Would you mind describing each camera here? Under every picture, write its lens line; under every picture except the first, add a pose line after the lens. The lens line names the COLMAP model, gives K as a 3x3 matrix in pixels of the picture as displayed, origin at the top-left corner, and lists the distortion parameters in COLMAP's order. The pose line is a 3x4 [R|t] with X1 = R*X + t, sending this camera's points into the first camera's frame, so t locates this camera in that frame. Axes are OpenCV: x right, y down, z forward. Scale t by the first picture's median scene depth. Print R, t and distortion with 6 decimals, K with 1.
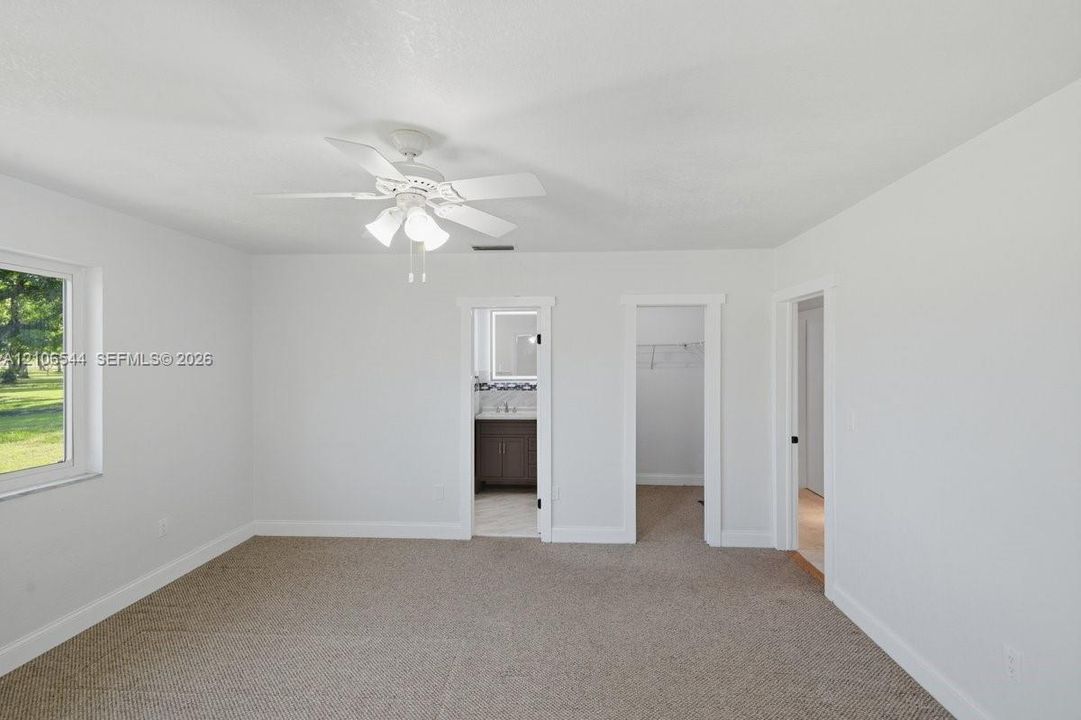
lens RADIAL K [[496.3, 0, 533.6], [0, 496.3, 362.6], [0, 0, 1]] dist [0.008335, 0.000073]
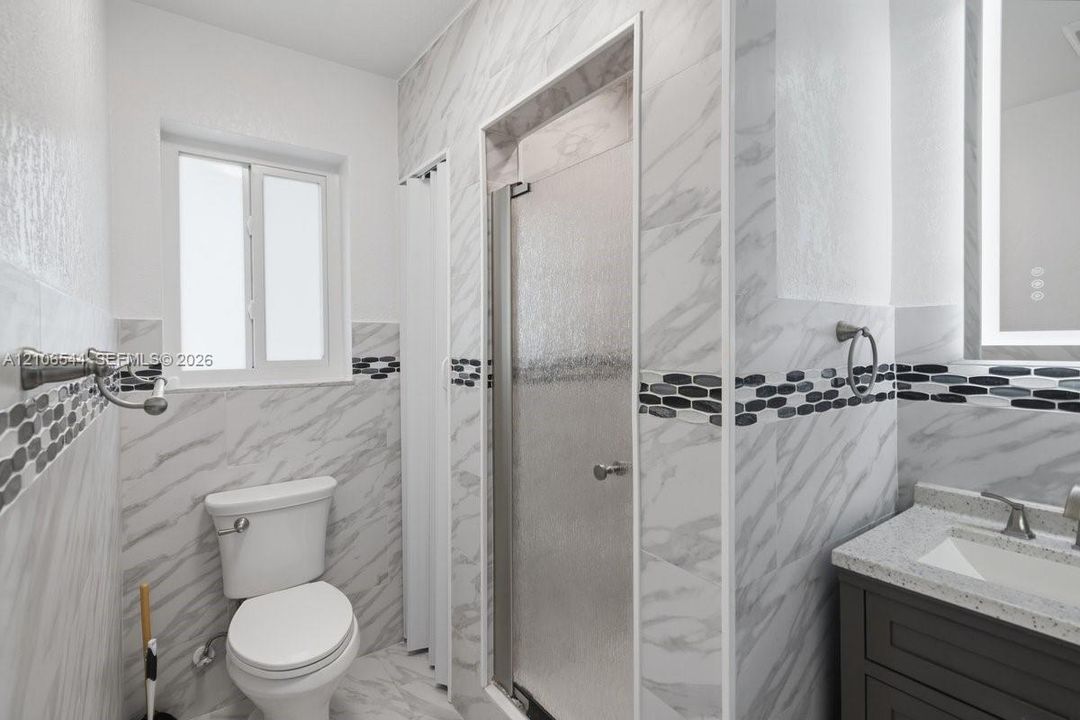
lens RADIAL K [[501.6, 0, 538.5], [0, 501.6, 348.8], [0, 0, 1]] dist [0.007860, -0.000227]
pose [[0.644524, 0.005134, -0.764567, -0.043843], [0.002551, 0.999957, 0.008865, 0.032063], [0.764580, -0.007665, 0.644484, 0.745883]]
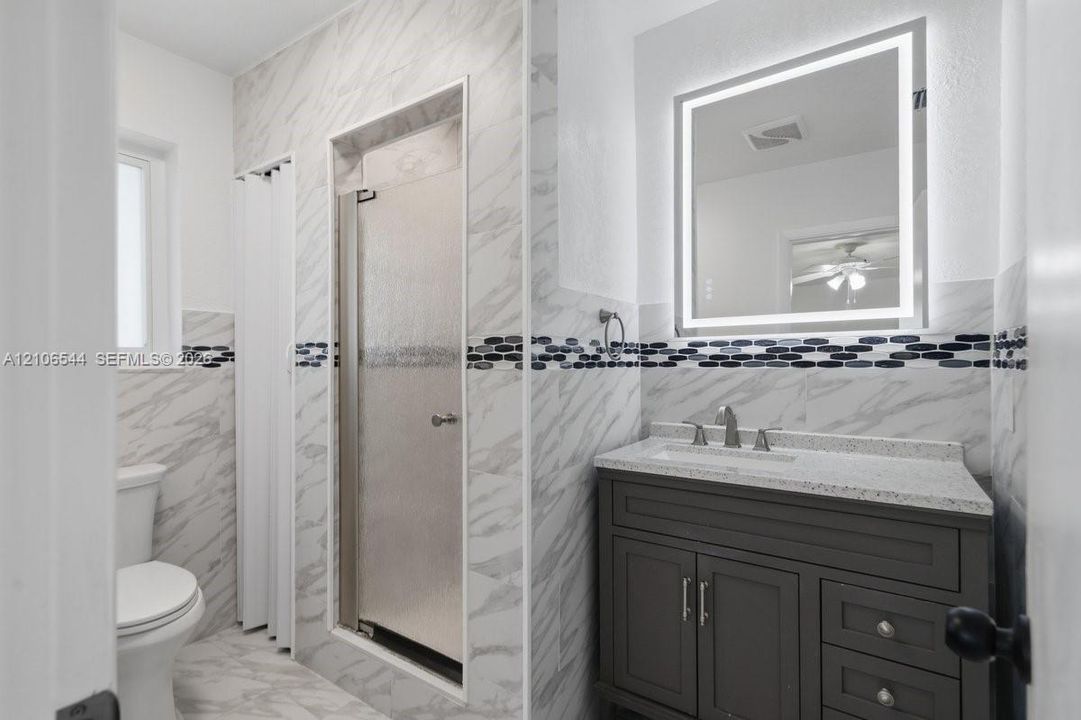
lens RADIAL K [[496.3, 0, 533.6], [0, 496.3, 362.6], [0, 0, 1]] dist [0.008335, 0.000073]
pose [[0.859872, -0.003280, -0.510500, -0.007904], [0.001230, 0.999990, -0.004354, 0.054510], [0.510509, 0.003116, 0.859867, 0.699455]]
